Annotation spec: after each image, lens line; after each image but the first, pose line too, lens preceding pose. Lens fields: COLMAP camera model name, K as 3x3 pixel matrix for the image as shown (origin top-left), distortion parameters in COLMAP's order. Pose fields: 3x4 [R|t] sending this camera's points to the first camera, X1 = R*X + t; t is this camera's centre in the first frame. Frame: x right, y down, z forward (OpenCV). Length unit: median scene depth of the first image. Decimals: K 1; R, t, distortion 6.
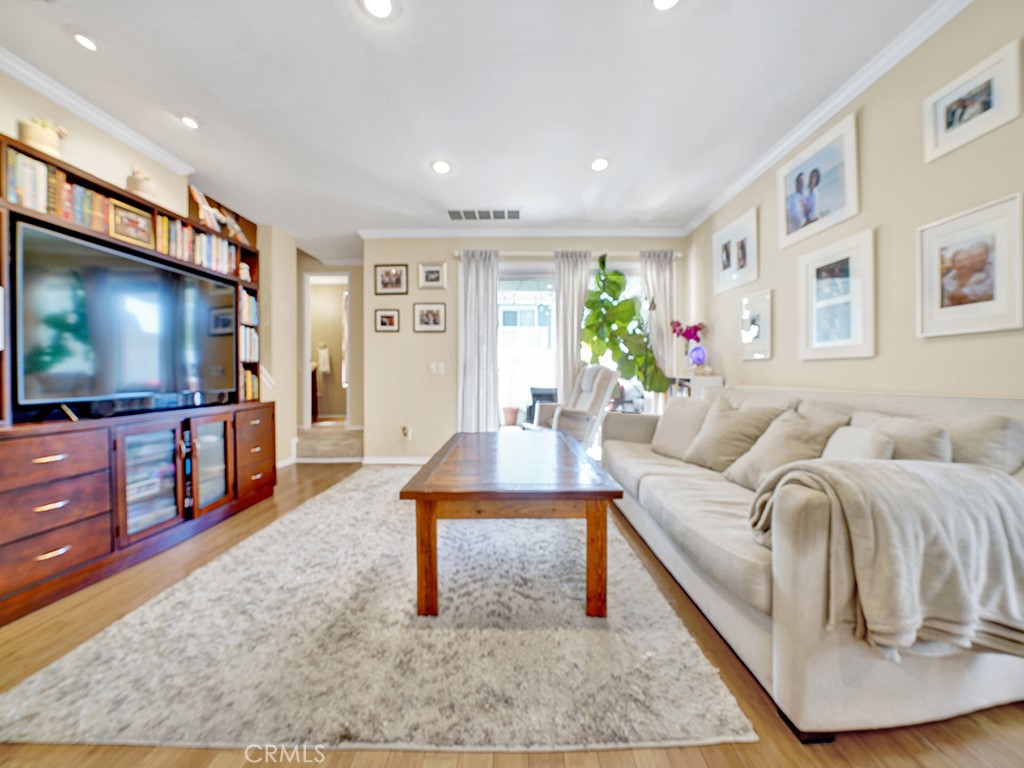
lens RADIAL K [[366.0, 0, 516.0], [0, 366.0, 377.1], [0, 0, 1]] dist [-0.015044, 0.000113]
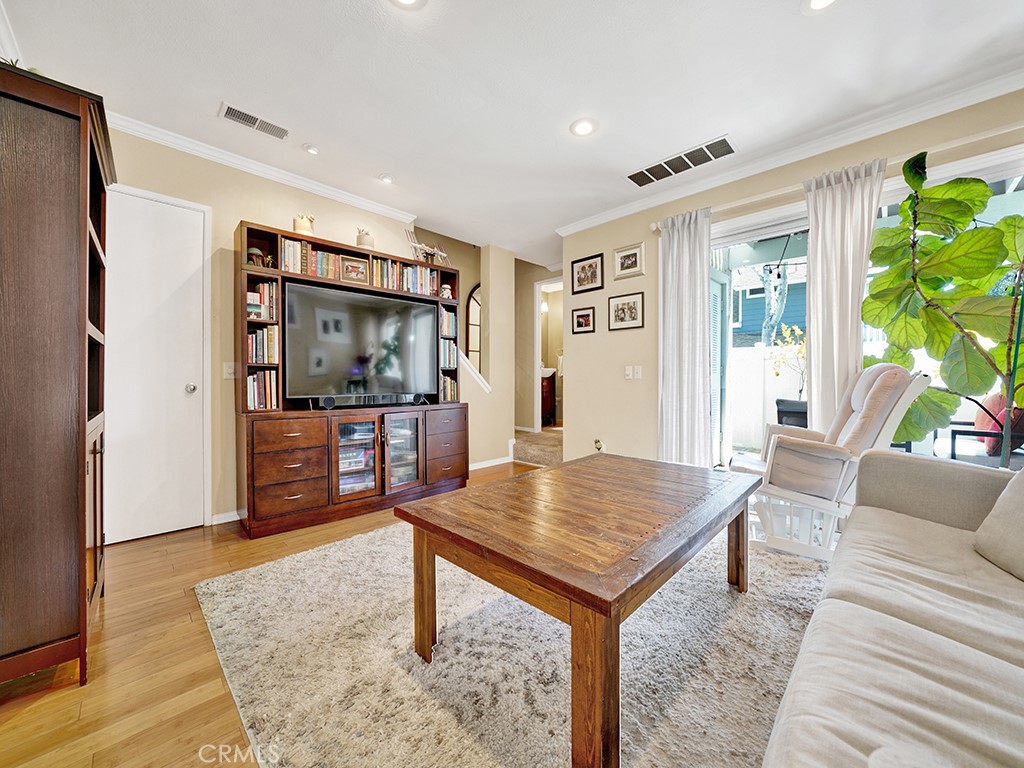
lens RADIAL K [[394.1, 0, 506.4], [0, 394.1, 382.1], [0, 0, 1]] dist [-0.014923, -0.000115]
pose [[0.713525, 0.004241, -0.700617, 0.283001], [-0.006908, 0.999976, -0.000983, 0.000163], [0.700596, 0.005541, 0.713537, 0.241388]]
